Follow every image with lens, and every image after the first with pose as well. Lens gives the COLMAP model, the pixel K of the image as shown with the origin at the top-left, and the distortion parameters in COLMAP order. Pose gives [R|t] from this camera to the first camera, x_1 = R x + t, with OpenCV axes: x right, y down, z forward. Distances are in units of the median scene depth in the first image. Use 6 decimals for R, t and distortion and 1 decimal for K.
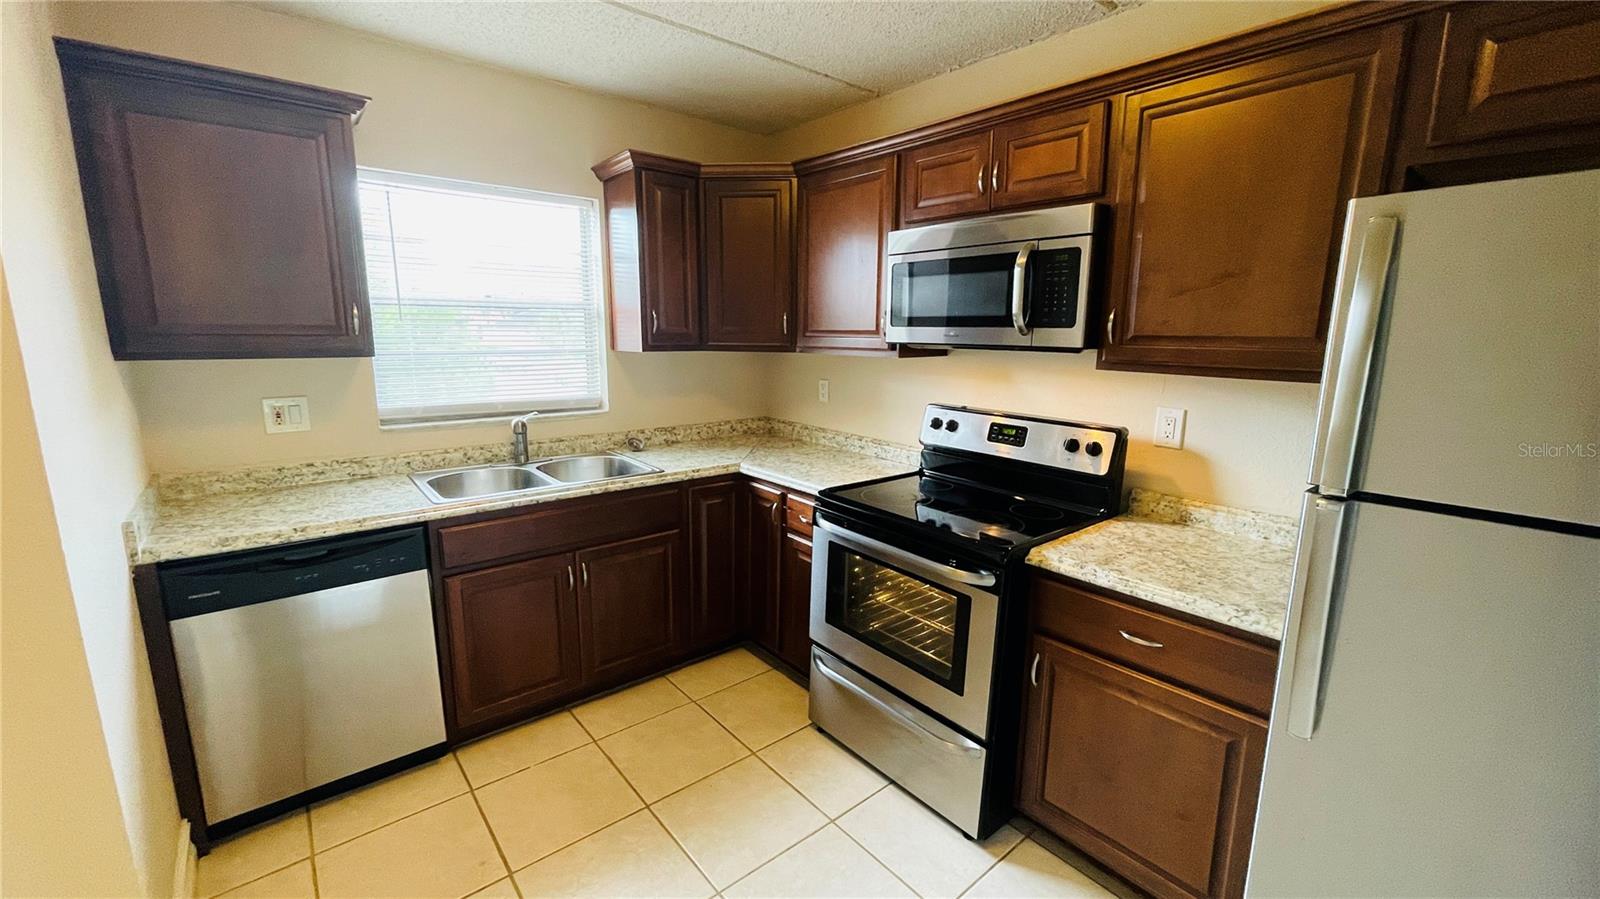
lens RADIAL K [[644.1, 0, 794.7], [0, 644.1, 449.9], [0, 0, 1]] dist [-0.002886, -0.000546]
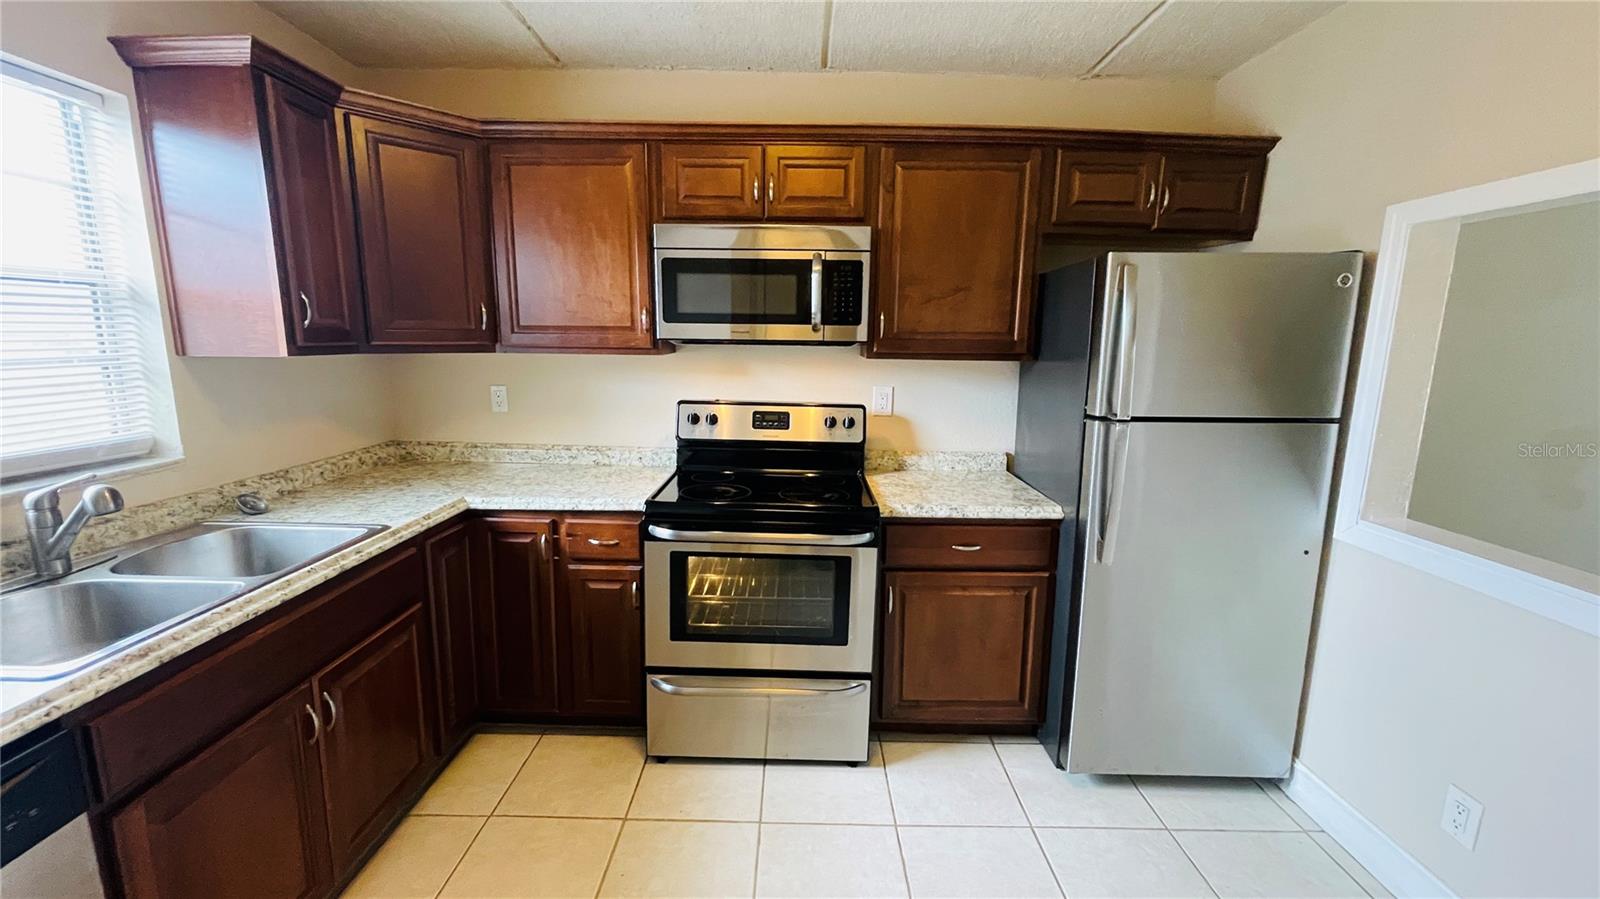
lens RADIAL K [[644.1, 0, 794.7], [0, 644.1, 449.9], [0, 0, 1]] dist [-0.002886, -0.000546]
pose [[0.643141, -0.134231, 0.753891, -0.488508], [0.135889, 0.988897, 0.060147, -0.034459], [-0.753594, 0.063763, 0.654241, 0.234855]]
